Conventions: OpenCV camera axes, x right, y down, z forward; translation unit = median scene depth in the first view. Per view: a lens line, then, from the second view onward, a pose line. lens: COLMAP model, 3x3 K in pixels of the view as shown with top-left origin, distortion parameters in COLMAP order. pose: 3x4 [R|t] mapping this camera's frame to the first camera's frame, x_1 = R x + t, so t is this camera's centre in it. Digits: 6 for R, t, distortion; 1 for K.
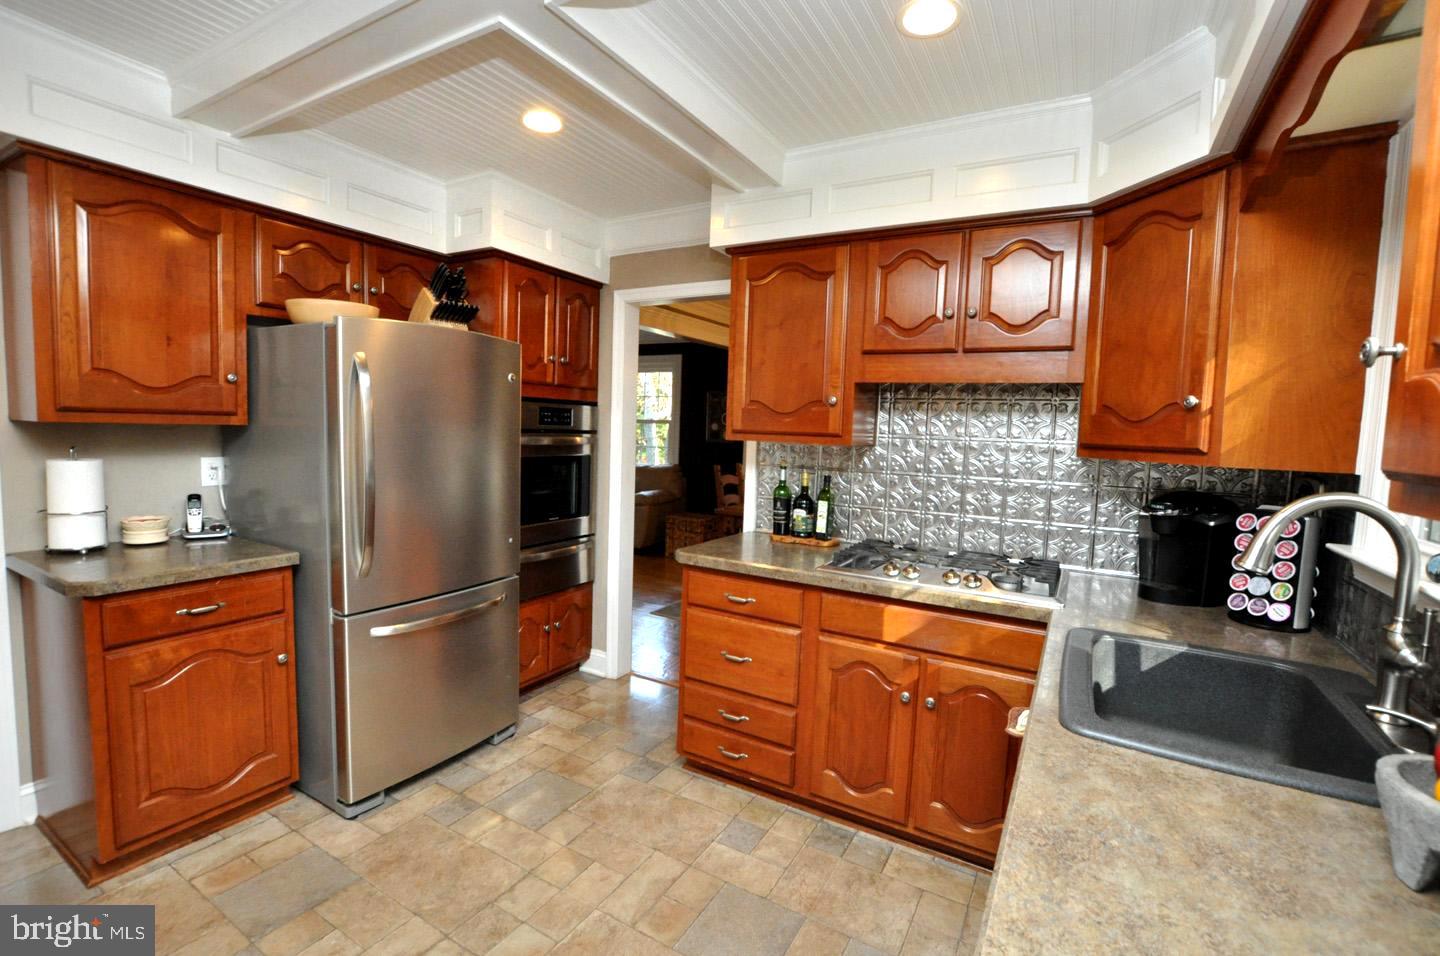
lens RADIAL K [[630.1, 0, 723.3], [0, 630.1, 478.8], [0, 0, 1]] dist [-0.033412, 0.003481]
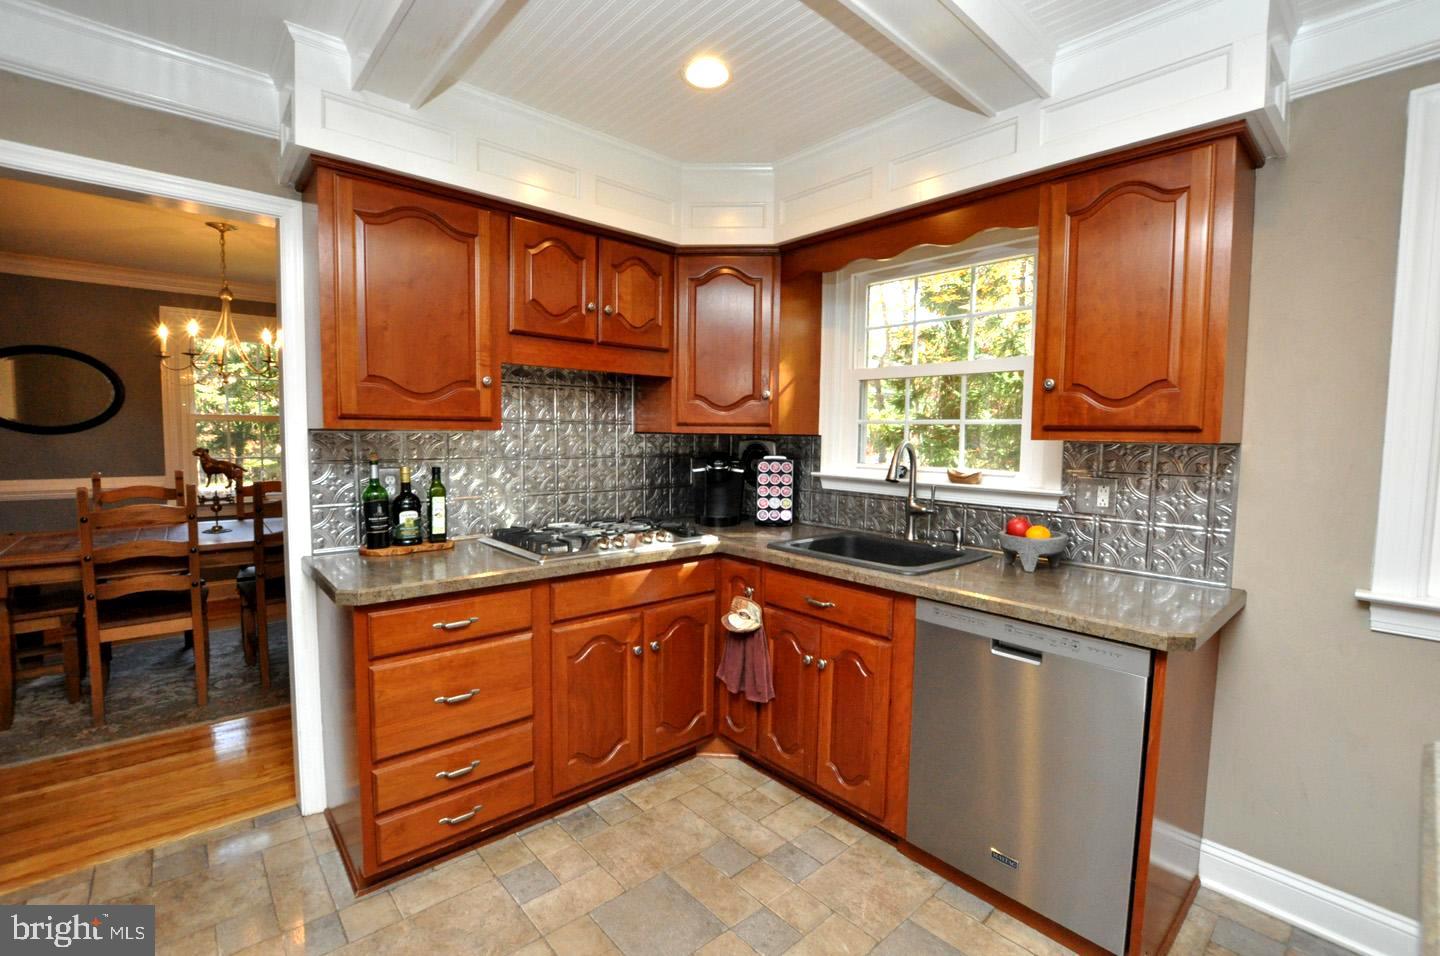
lens RADIAL K [[630.1, 0, 723.3], [0, 630.1, 478.8], [0, 0, 1]] dist [-0.033412, 0.003481]
pose [[0.317044, -0.099053, 0.943224, -0.620241], [0.077168, 0.993928, 0.078439, -0.031254], [-0.945266, 0.047918, 0.322763, 0.422970]]
